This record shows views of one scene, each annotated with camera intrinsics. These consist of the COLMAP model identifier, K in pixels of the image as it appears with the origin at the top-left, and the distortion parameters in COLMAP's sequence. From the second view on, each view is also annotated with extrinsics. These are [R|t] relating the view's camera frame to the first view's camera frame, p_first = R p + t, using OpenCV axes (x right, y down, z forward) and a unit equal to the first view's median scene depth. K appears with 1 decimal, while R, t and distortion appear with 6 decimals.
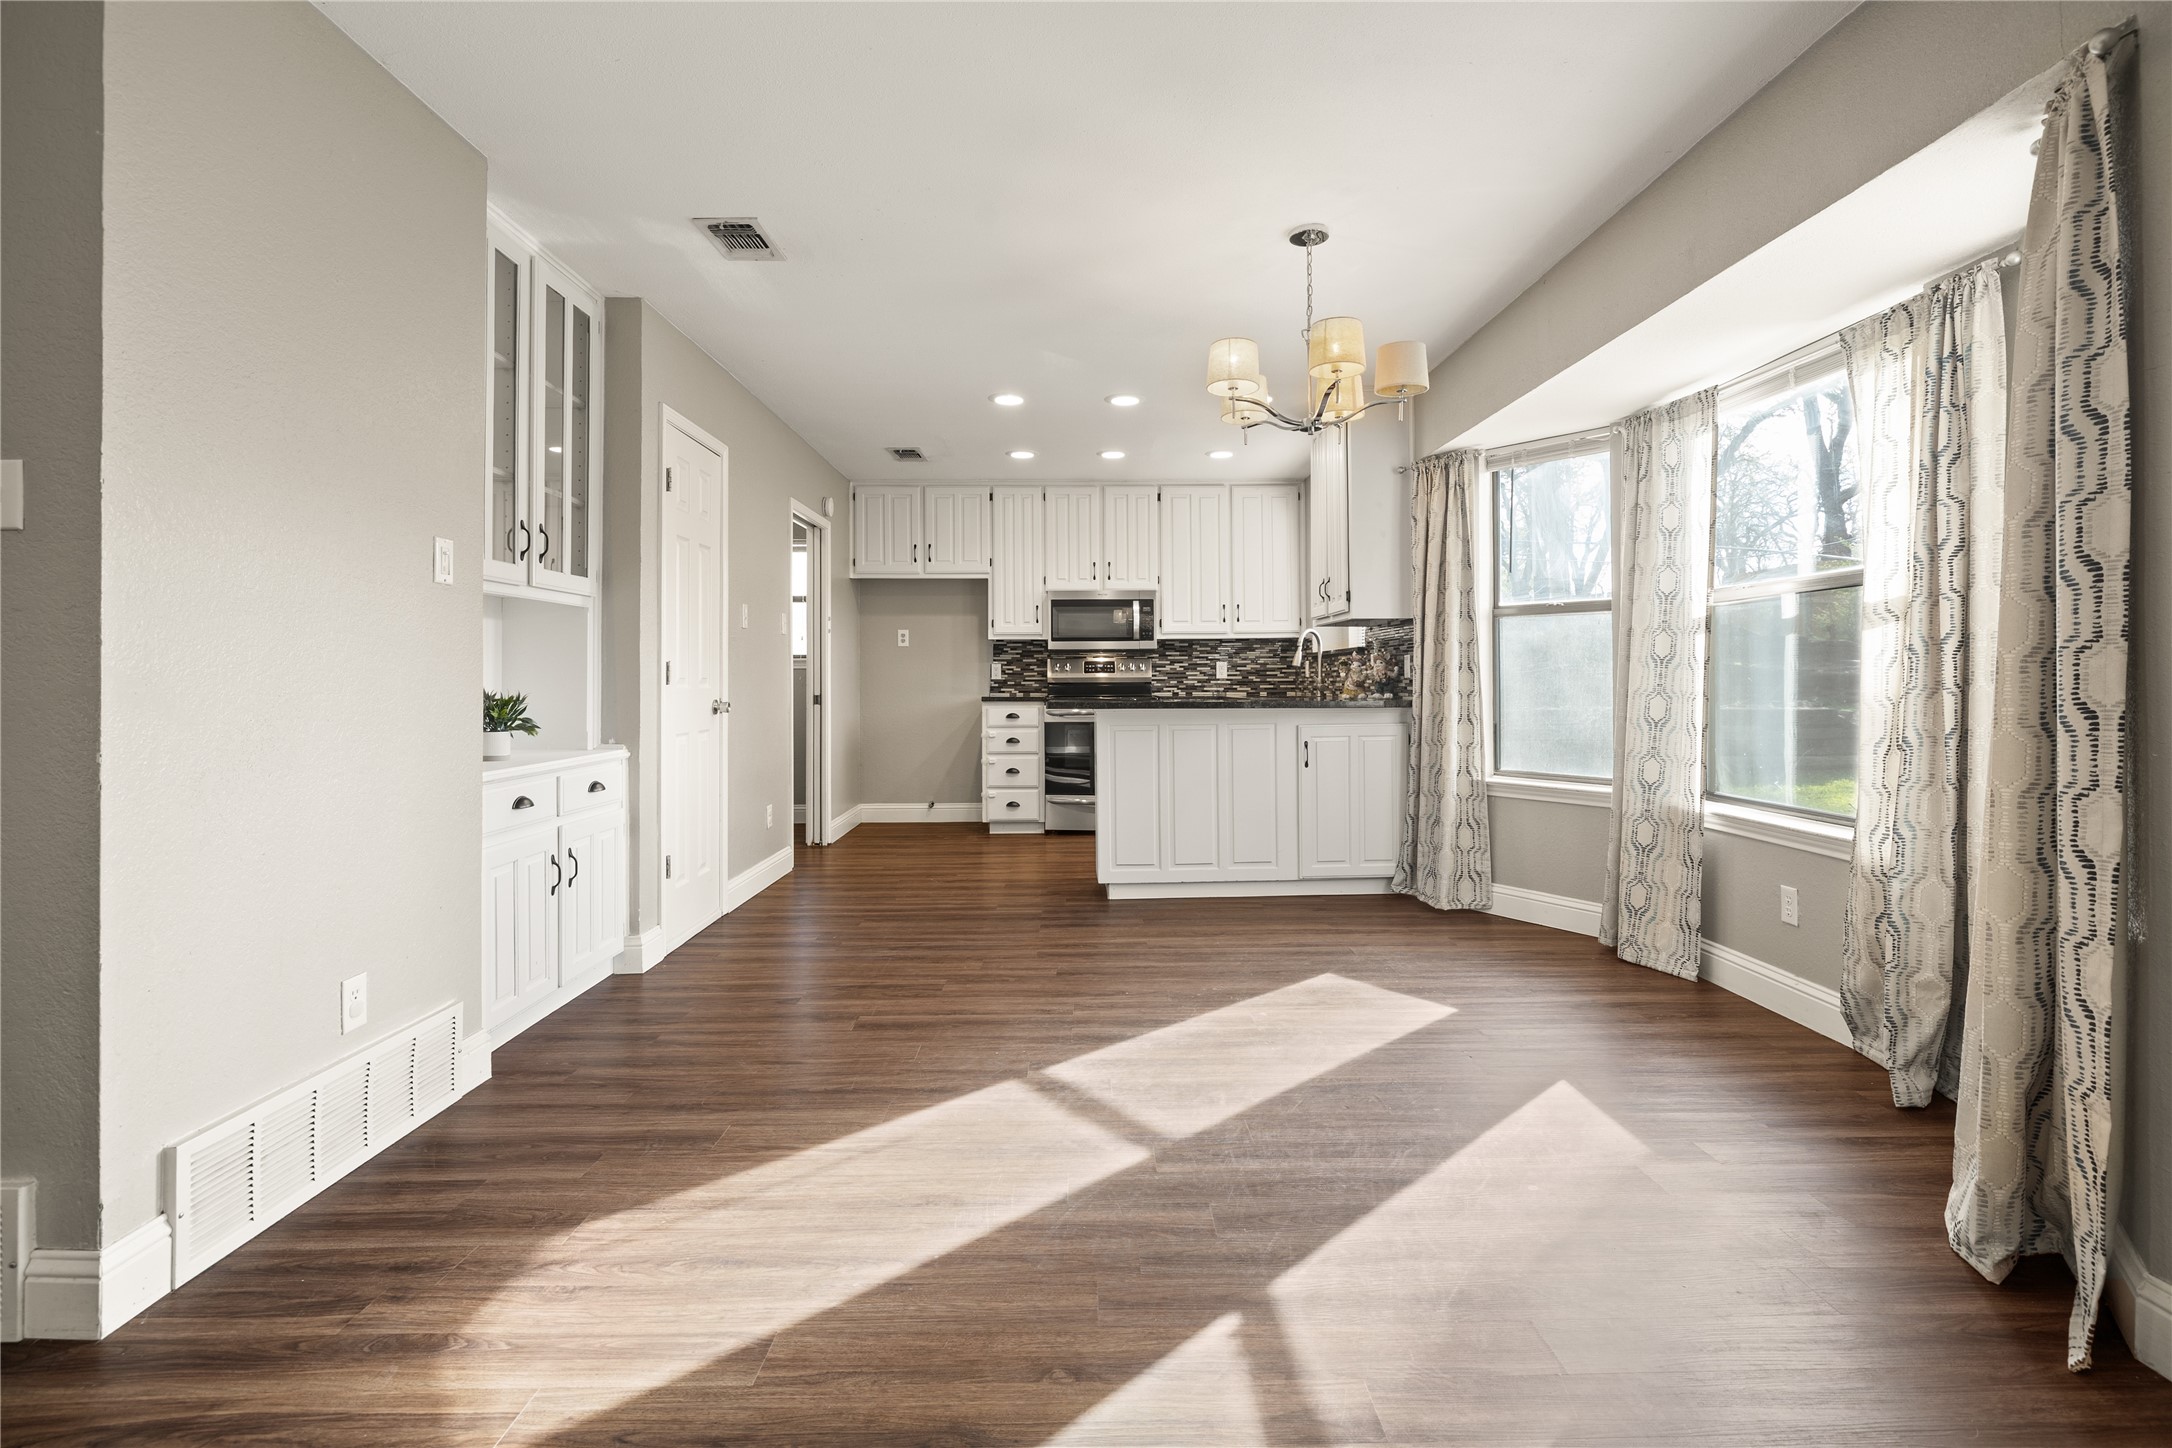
lens RADIAL K [[995.0, 0, 1106.0], [0, 995.0, 672.4], [0, 0, 1]] dist [-0.002765, 0.000229]
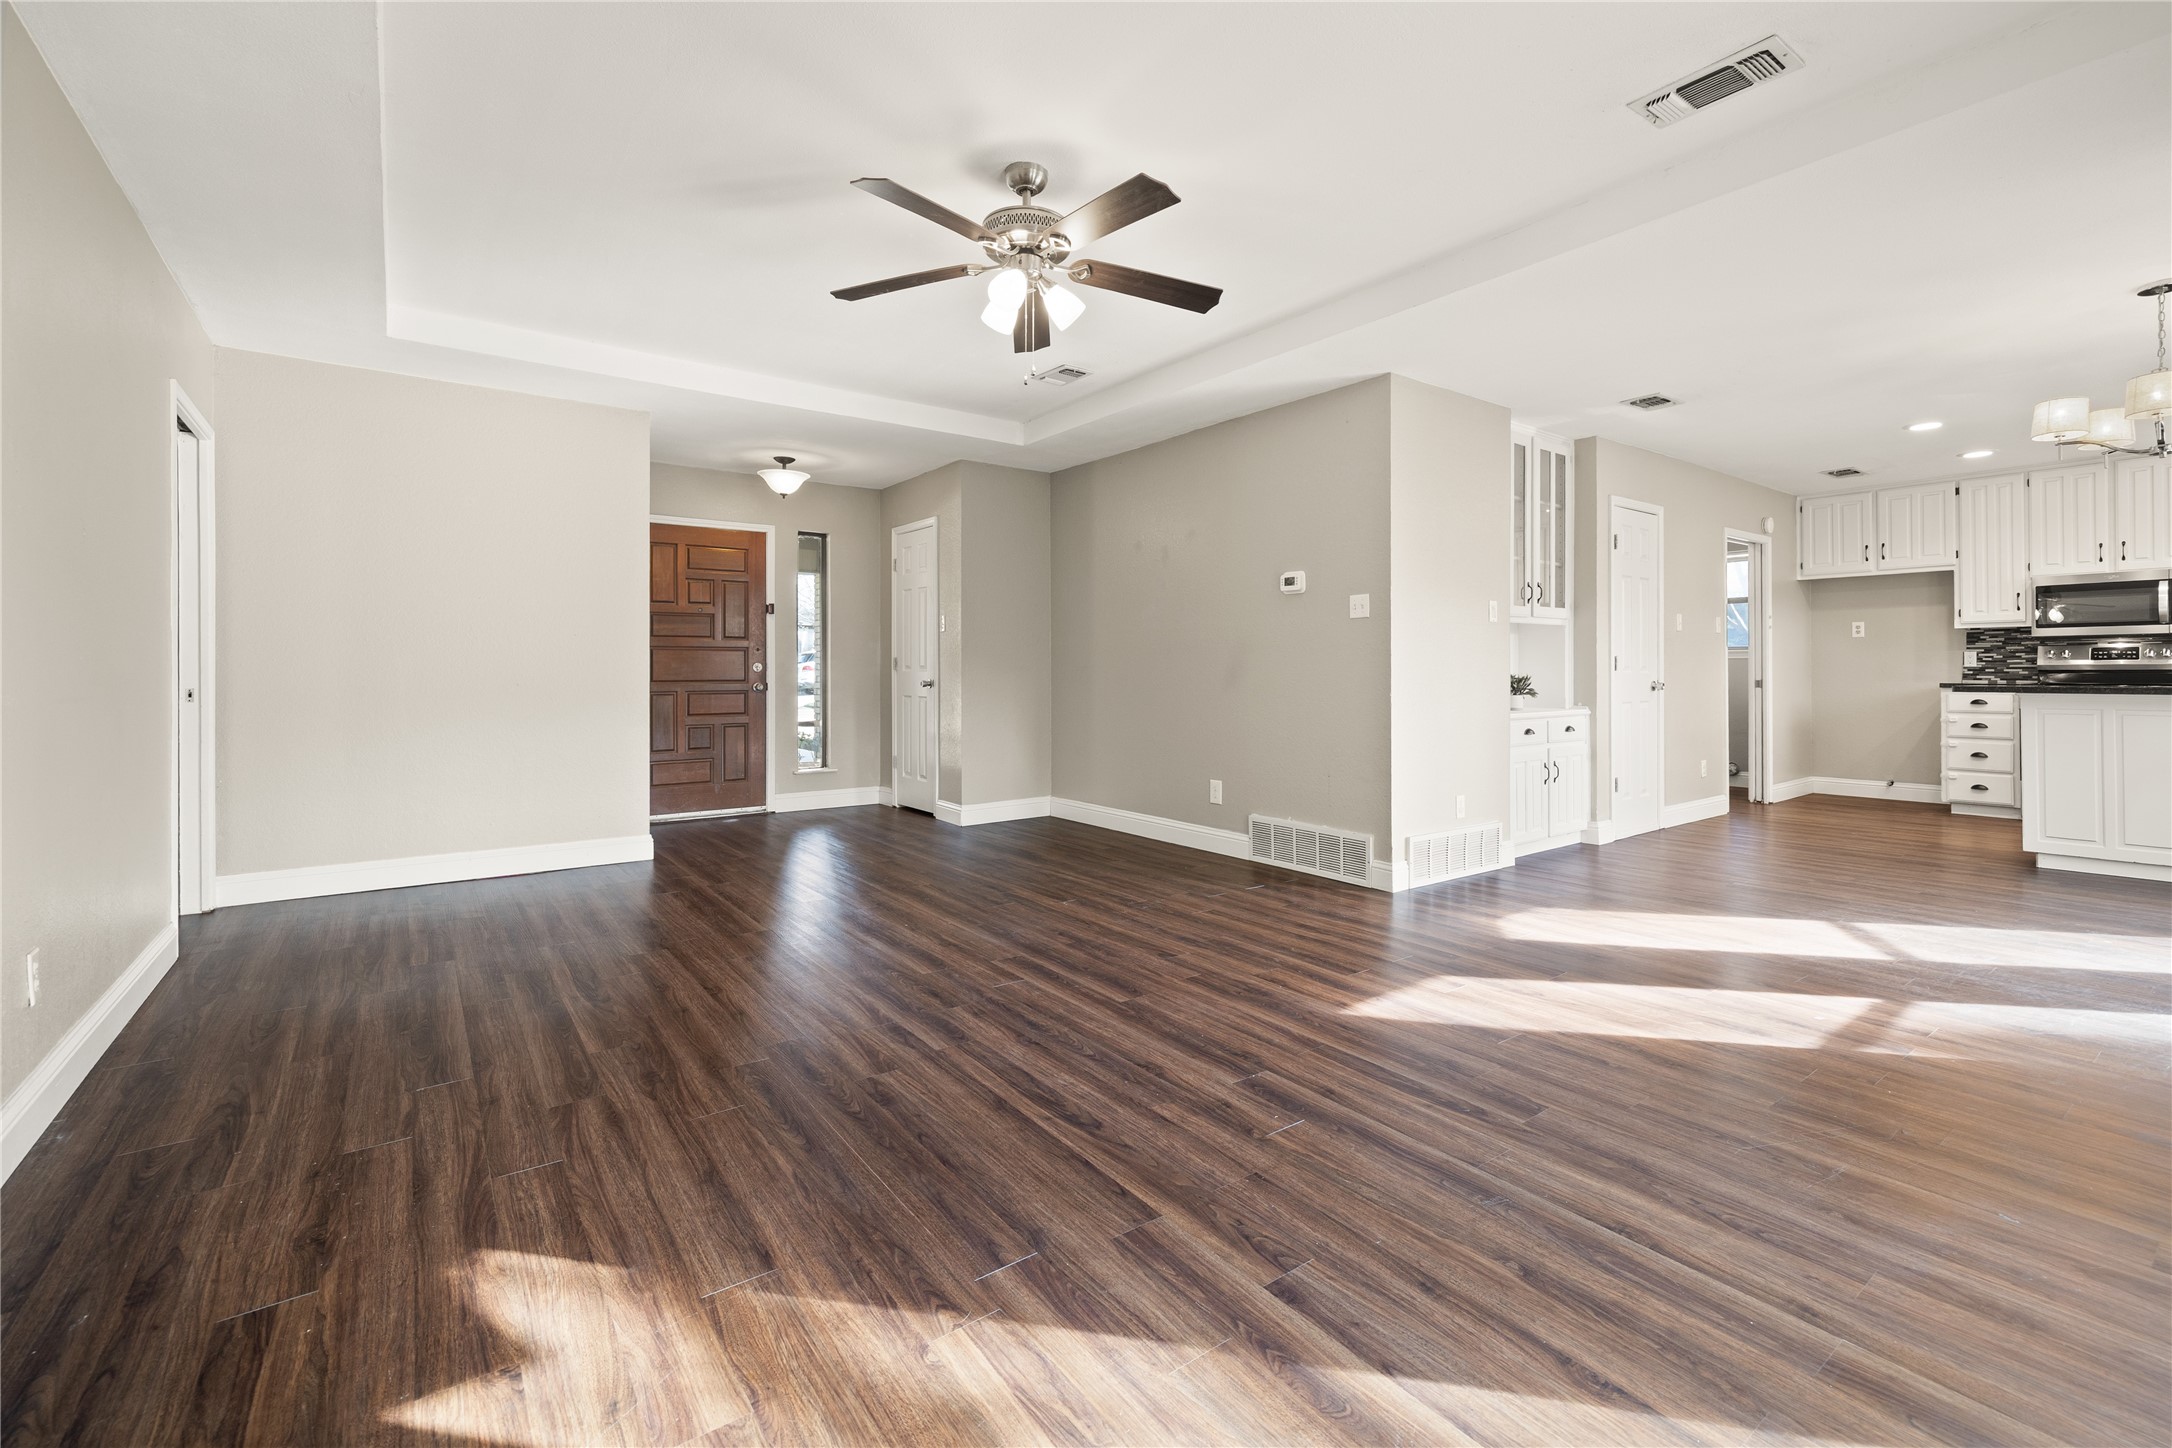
lens RADIAL K [[956.8, 0, 1093.6], [0, 956.8, 668.9], [0, 0, 1]] dist [-0.002043, -0.000396]
pose [[0.572058, -0.000991, -0.820212, 0.288240], [0.007633, 0.999962, 0.004115, -0.002826], [0.820177, -0.008615, 0.572044, -0.481179]]
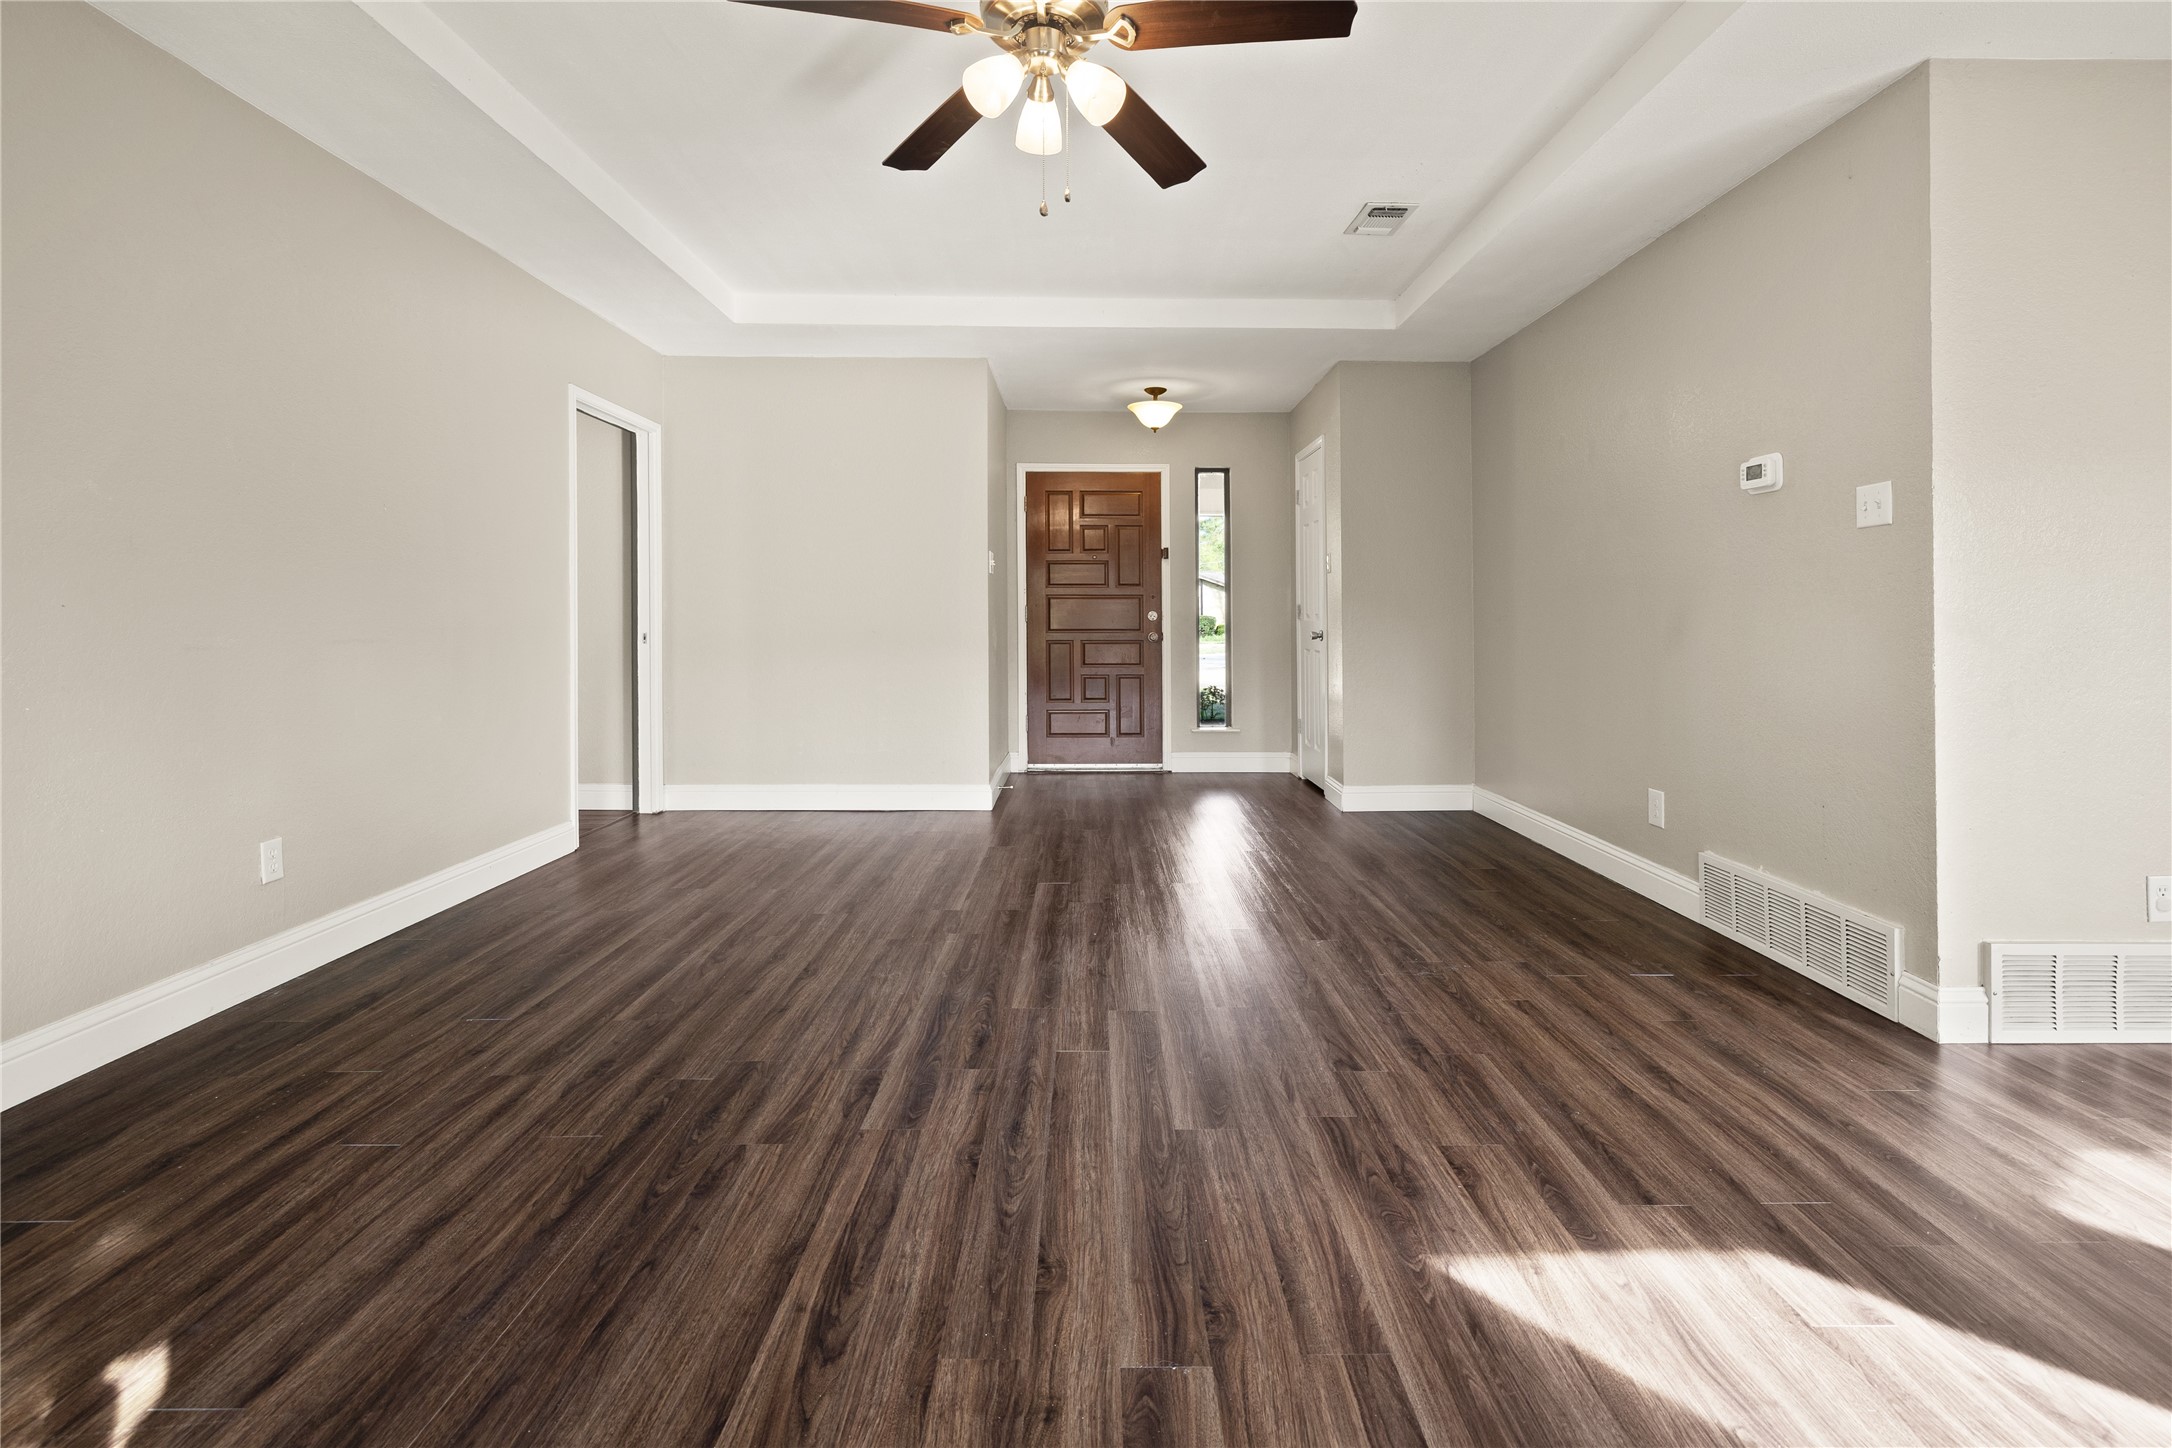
lens RADIAL K [[973.8, 0, 1090.8], [0, 973.8, 616.4], [0, 0, 1]] dist [-0.000388, -0.000122]
pose [[-0.020597, -0.002373, -0.999785, 0.191610], [0.006634, 0.999975, -0.002510, 0.000647], [0.999766, -0.006685, -0.020581, -0.103112]]
